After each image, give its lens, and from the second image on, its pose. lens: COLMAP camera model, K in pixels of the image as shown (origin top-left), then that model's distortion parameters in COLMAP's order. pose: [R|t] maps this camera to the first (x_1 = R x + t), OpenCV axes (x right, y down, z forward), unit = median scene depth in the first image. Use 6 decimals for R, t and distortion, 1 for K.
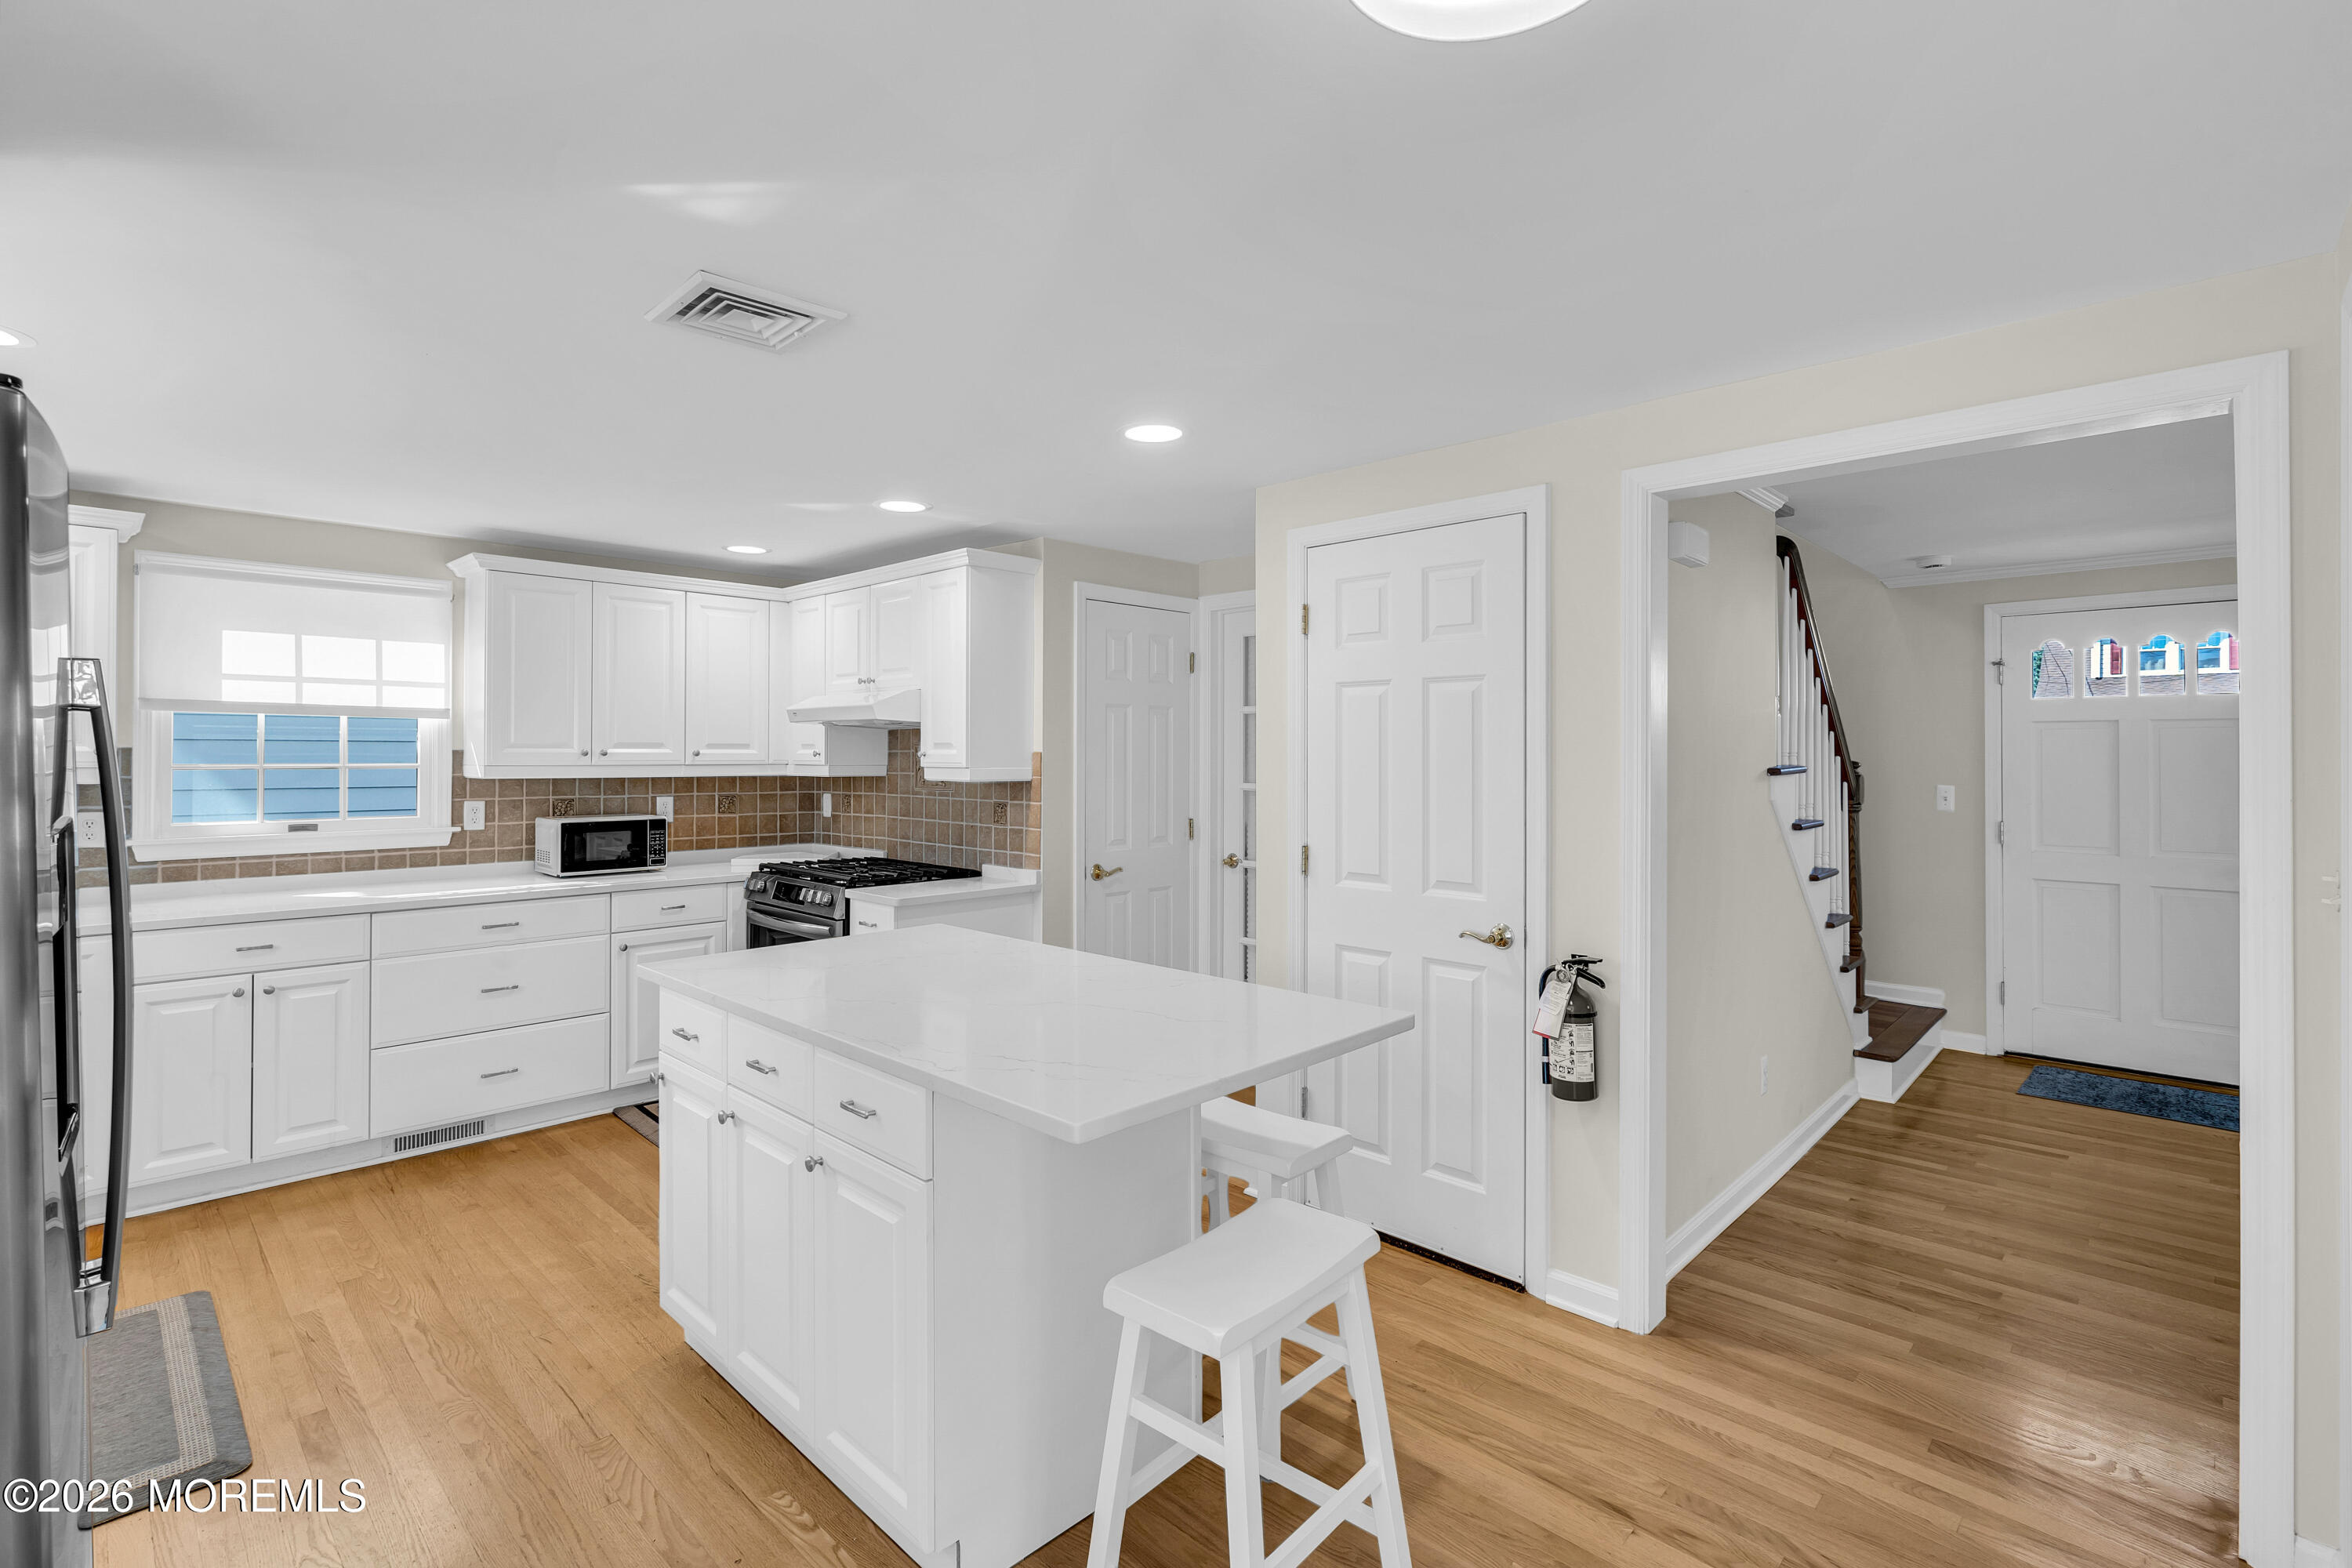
lens RADIAL K [[1074.4, 0, 1174.1], [0, 1074.4, 765.5], [0, 0, 1]] dist [-0.000195, 0.000333]
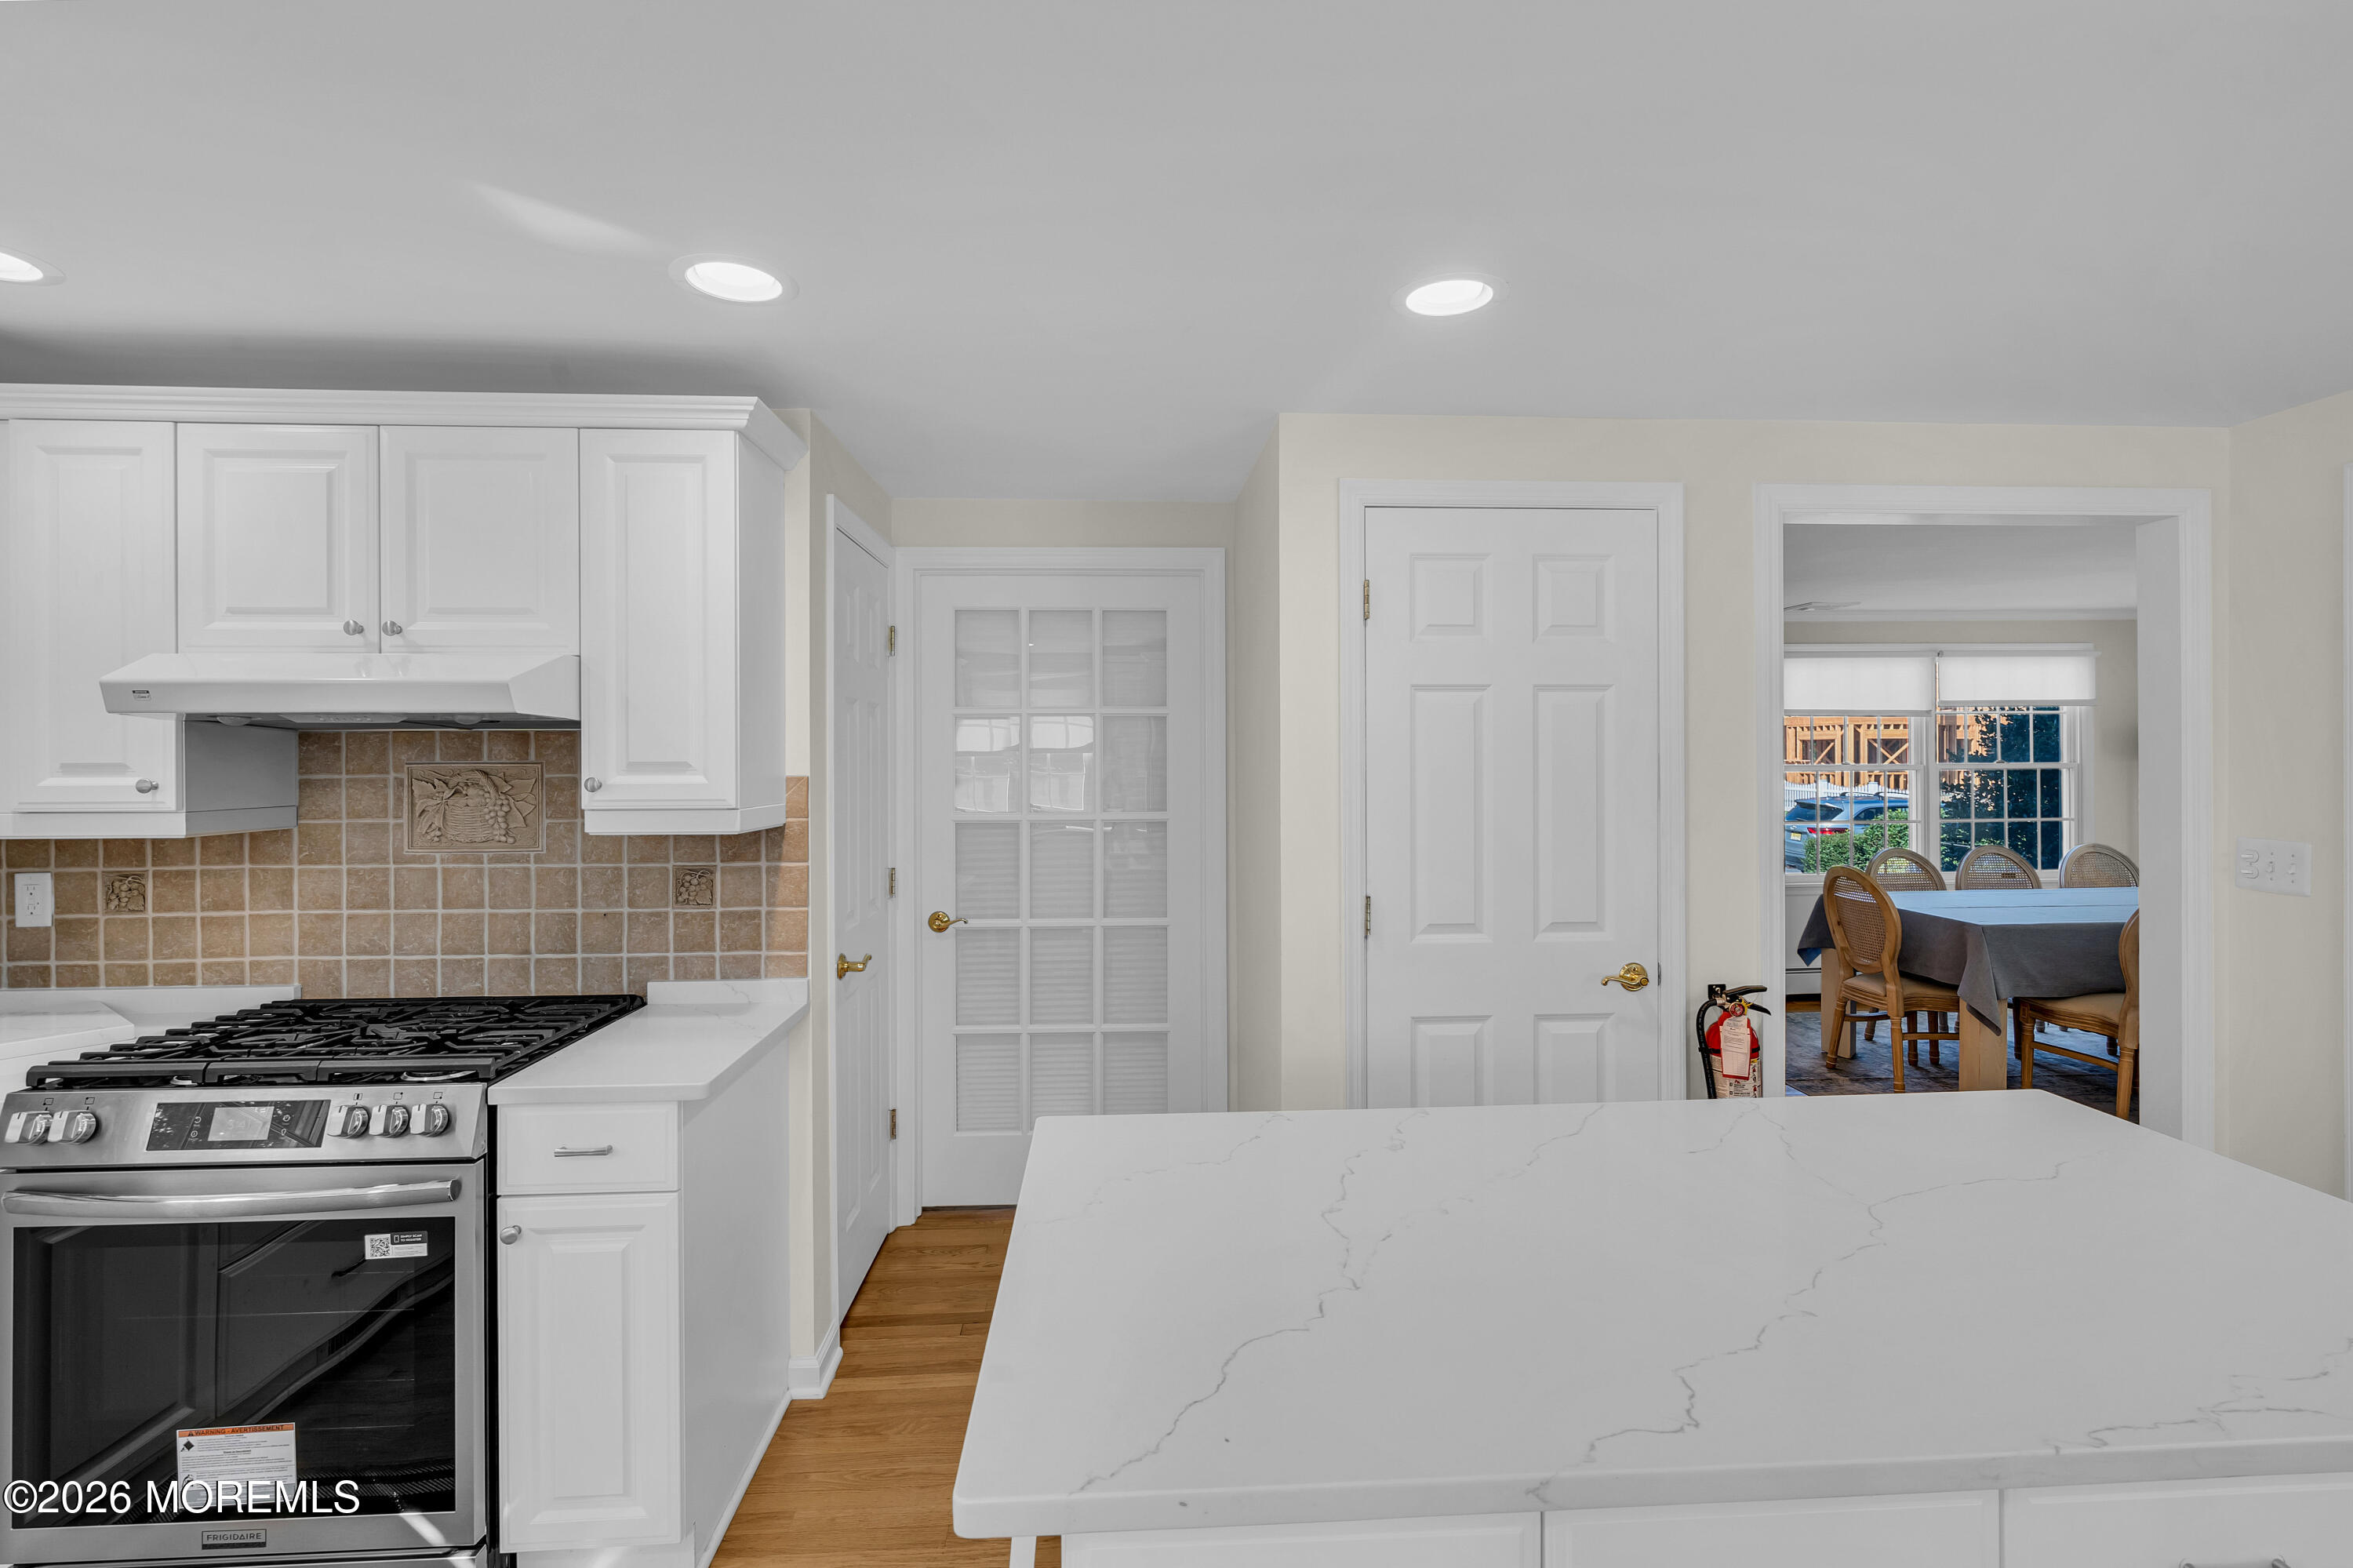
lens RADIAL K [[1074.9, 0, 1175.5], [0, 1074.9, 769.6], [0, 0, 1]] dist [-0.000195, 0.000333]
pose [[0.678782, -0.009913, 0.734273, -0.415980], [0.013008, 0.999914, 0.001475, -0.014258], [-0.734224, 0.008550, 0.678853, 0.452744]]
